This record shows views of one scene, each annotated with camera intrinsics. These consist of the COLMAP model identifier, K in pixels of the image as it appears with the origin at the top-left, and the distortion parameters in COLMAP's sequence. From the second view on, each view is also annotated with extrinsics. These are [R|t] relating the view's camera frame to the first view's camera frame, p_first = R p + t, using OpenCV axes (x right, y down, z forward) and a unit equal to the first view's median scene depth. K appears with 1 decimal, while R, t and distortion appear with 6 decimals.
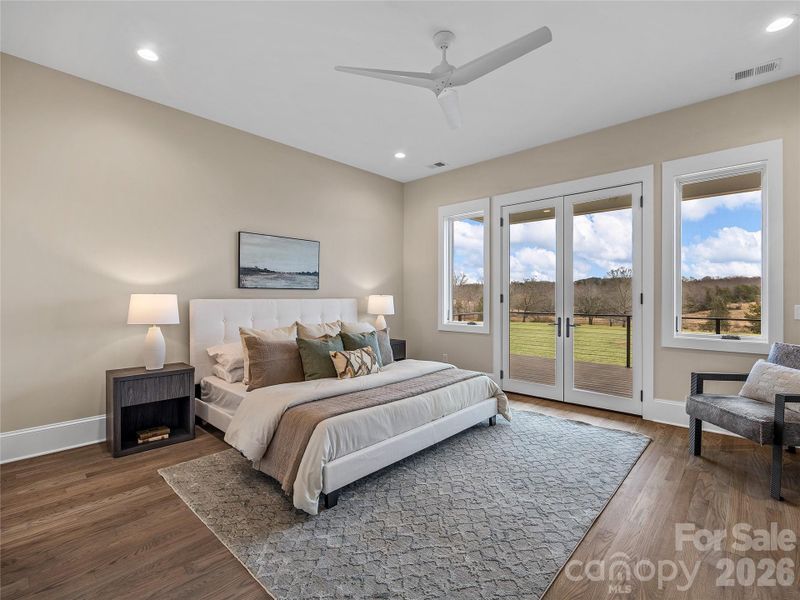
lens RADIAL K [[378.4, 0, 400.0], [0, 378.4, 300.0], [0, 0, 1]] dist [-0.000598, -0.000529]
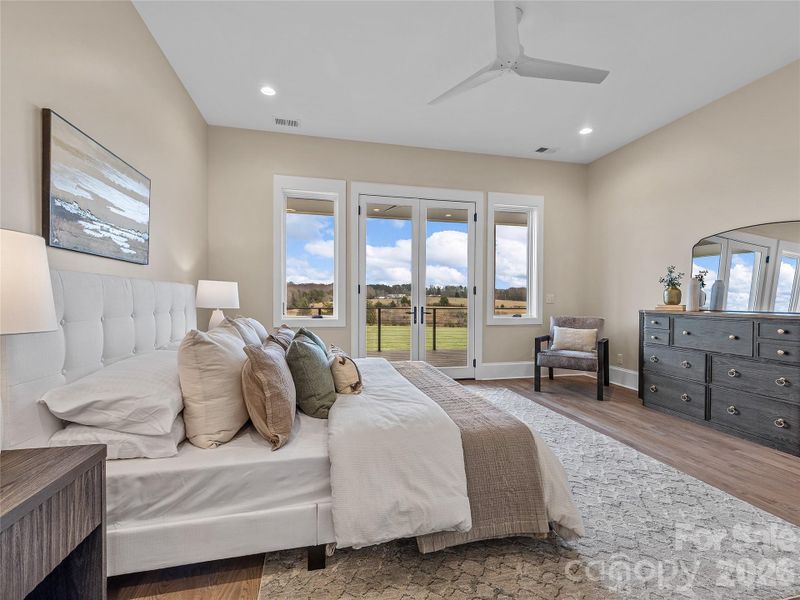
lens RADIAL K [[378.4, 0, 400.0], [0, 378.4, 300.0], [0, 0, 1]] dist [-0.000598, -0.000529]
pose [[0.552031, 0.001197, 0.833822, -0.554300], [0.001747, 0.999995, -0.002593, 0.030519], [-0.833821, 0.002888, 0.552027, 0.436841]]
